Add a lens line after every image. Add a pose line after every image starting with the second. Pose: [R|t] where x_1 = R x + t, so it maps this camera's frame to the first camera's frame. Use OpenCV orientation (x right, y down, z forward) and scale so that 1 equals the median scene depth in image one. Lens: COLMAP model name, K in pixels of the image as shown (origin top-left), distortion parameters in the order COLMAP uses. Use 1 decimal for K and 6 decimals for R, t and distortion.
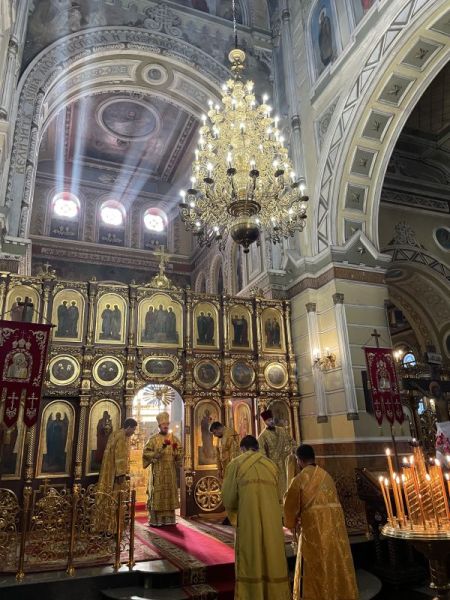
lens RADIAL K [[447.8, 0, 229.1], [0, 447.8, 295.4], [0, 0, 1]] dist [0.094122, -0.127640]
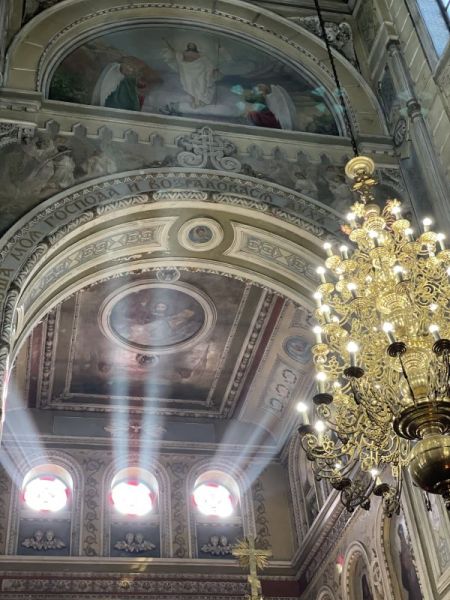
lens RADIAL K [[883.3, 0, 232.6], [0, 883.3, 302.0], [0, 0, 1]] dist [0.196692, -0.417116]
pose [[0.984618, -0.146151, -0.095748, -0.037371], [0.100407, 0.921780, -0.374486, 0.018669], [0.142991, 0.359111, 0.922276, 0.008460]]
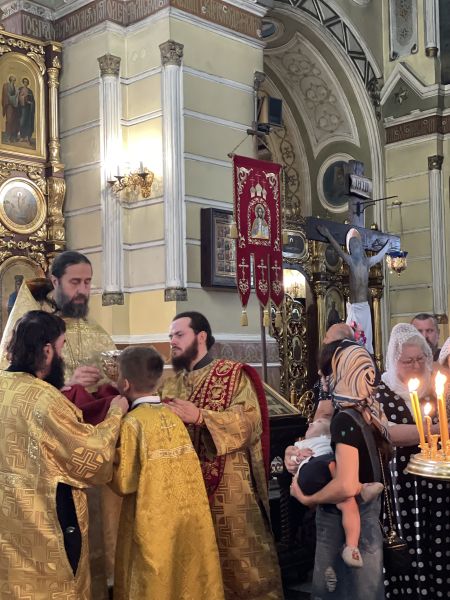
lens RADIAL K [[885.1, 0, 225.0], [0, 885.1, 300.0], [0, 0, 1]] dist [0.188045, -0.449184]
pose [[0.919130, 0.044873, 0.391391, -0.058585], [-0.138427, 0.966927, 0.214218, 0.046507], [-0.368835, -0.251073, 0.894943, 0.075842]]
